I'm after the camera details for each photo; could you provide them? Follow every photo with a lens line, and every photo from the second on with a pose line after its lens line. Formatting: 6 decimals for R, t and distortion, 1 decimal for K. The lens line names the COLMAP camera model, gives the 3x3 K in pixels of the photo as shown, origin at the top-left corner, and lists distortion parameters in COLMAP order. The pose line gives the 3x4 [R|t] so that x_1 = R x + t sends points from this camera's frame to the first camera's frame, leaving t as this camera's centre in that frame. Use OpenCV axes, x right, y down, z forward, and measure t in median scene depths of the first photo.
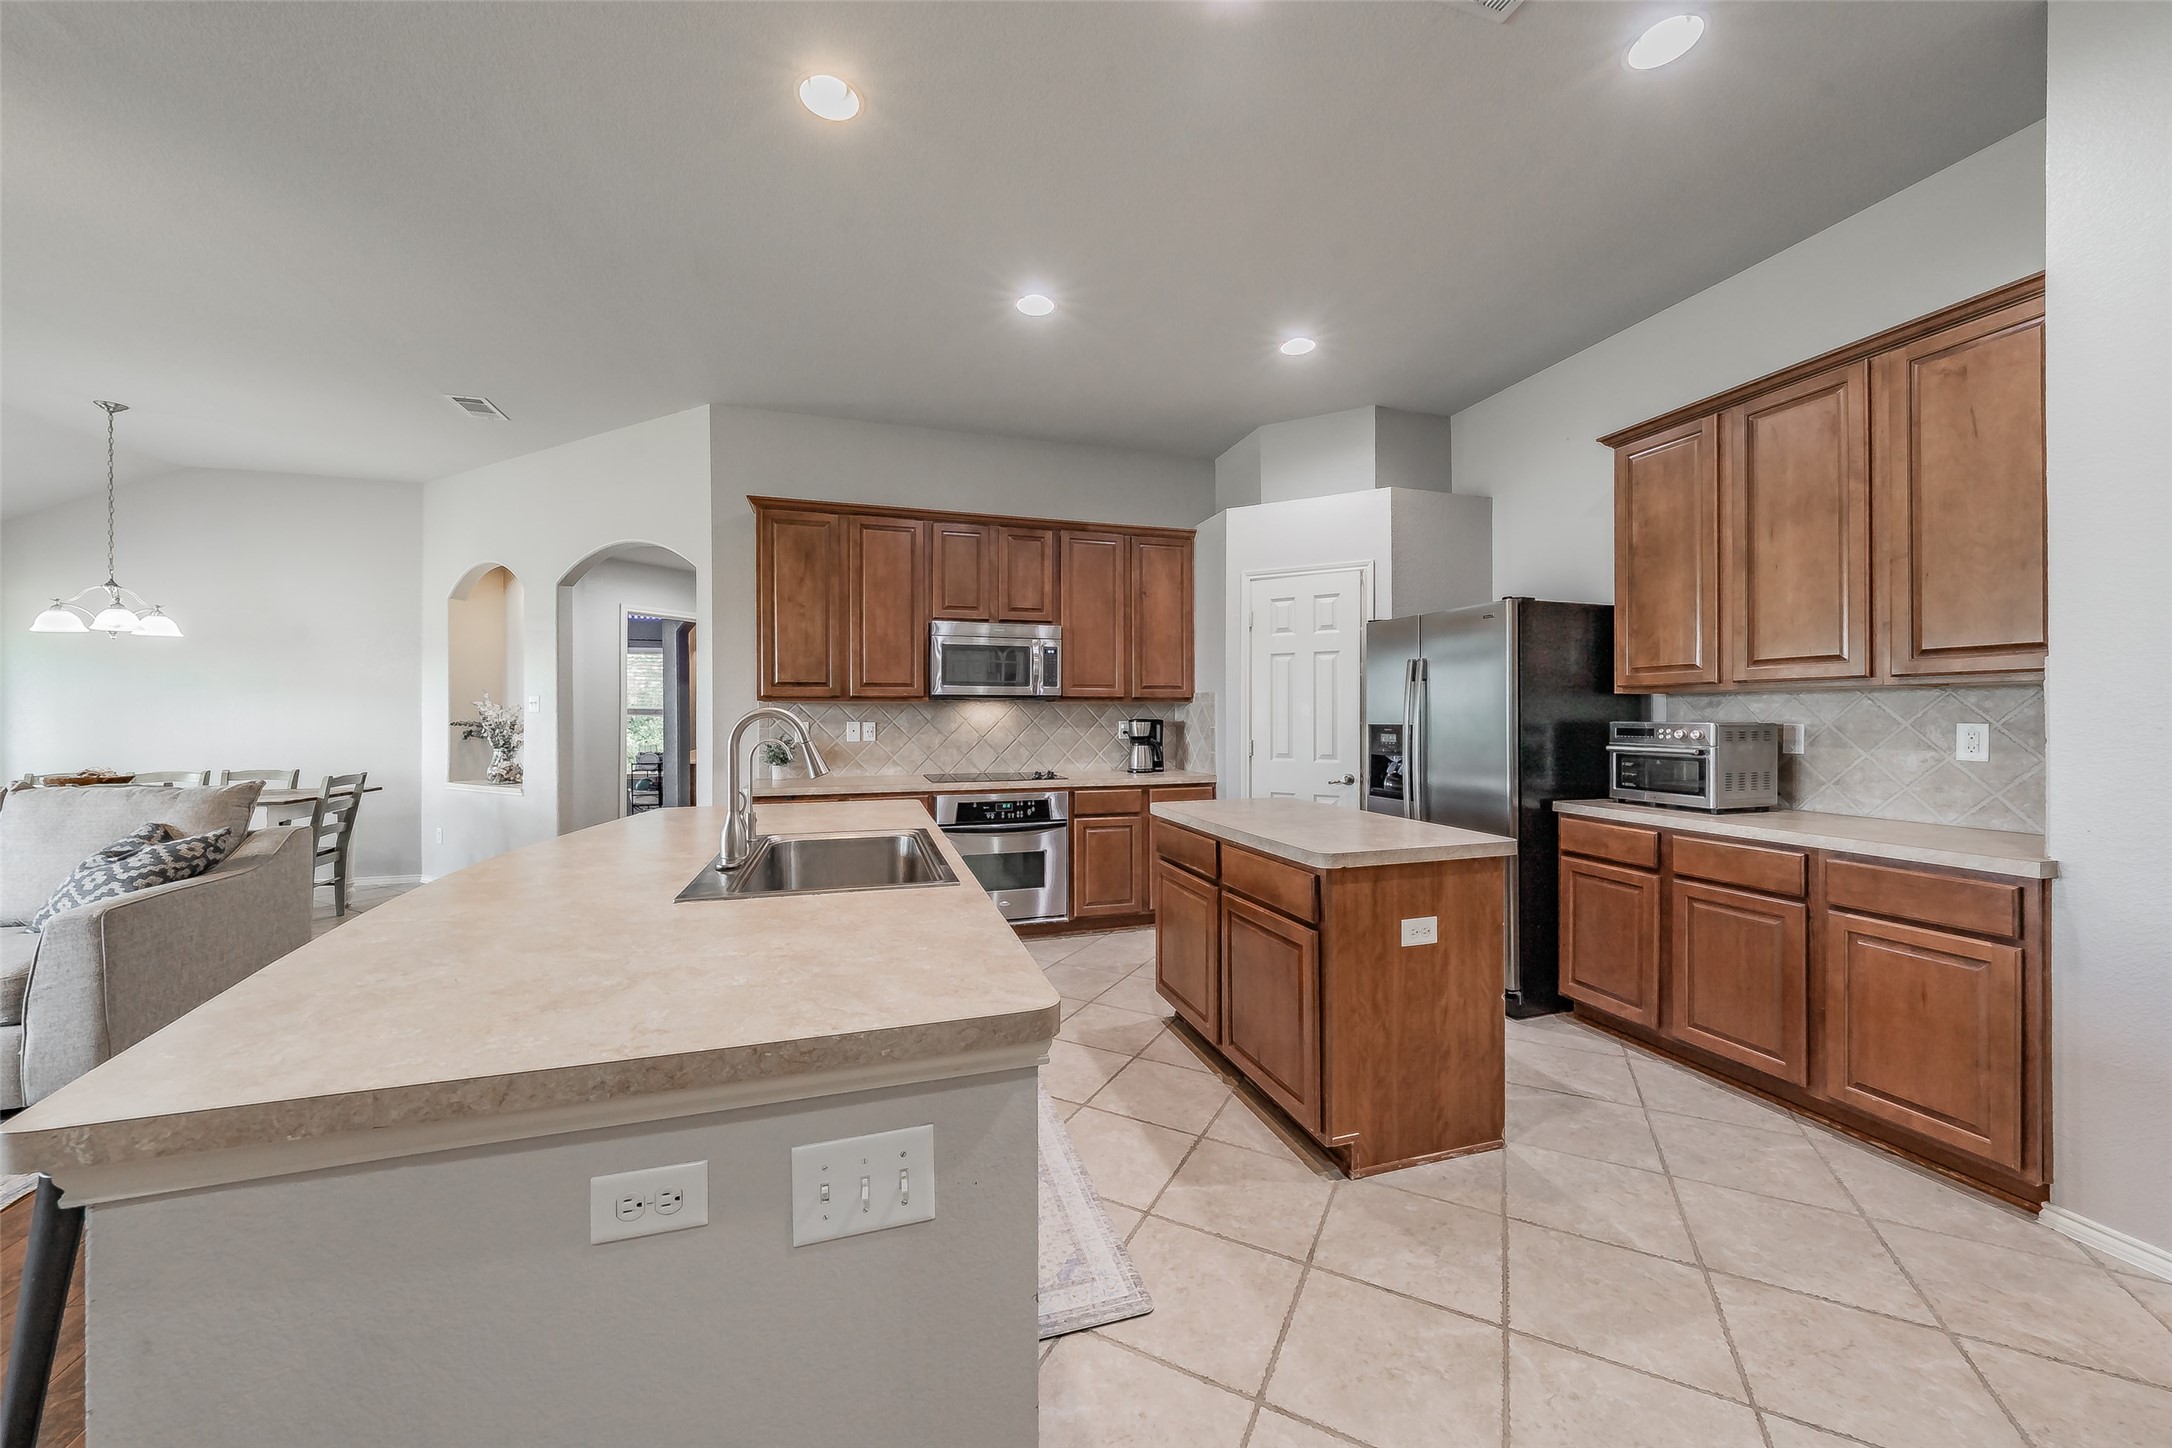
lens RADIAL K [[782.7, 0, 1092.7], [0, 782.7, 708.0], [0, 0, 1]] dist [-0.004933, 0.001175]
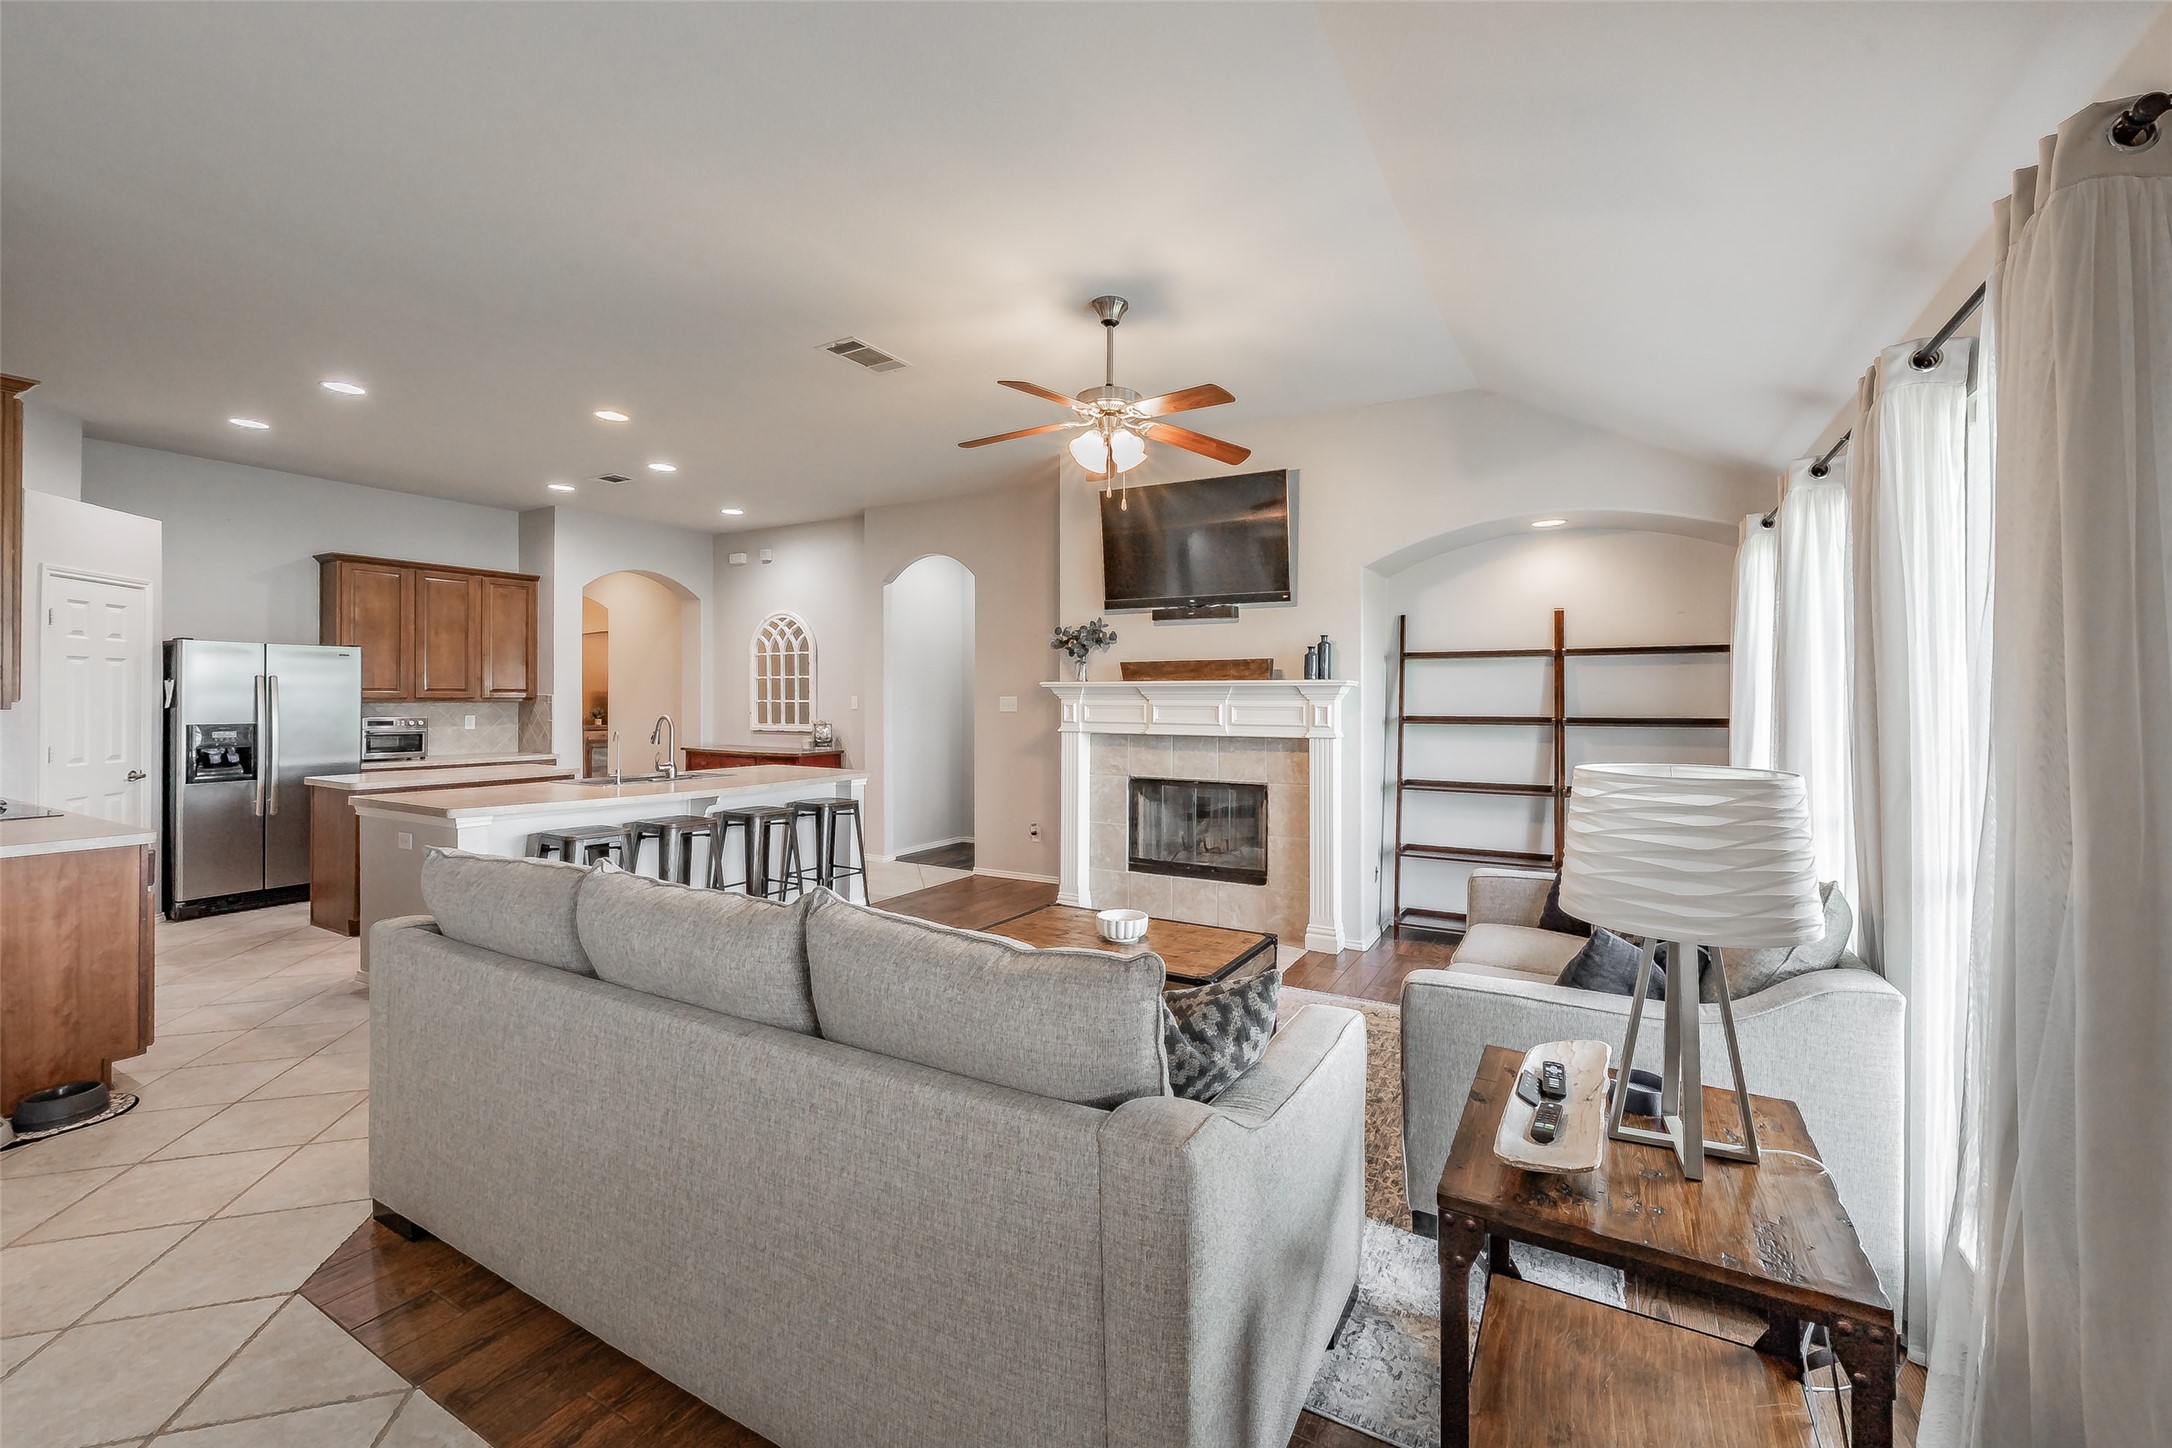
lens RADIAL K [[863.6, 0, 1098.9], [0, 863.6, 693.2], [0, 0, 1]] dist [0.000754, 0.000395]
pose [[-0.663856, 0.005498, 0.747841, -1.428854], [-0.007997, 0.999864, -0.014449, -0.018335], [-0.747818, -0.015573, -0.663721, 0.772326]]
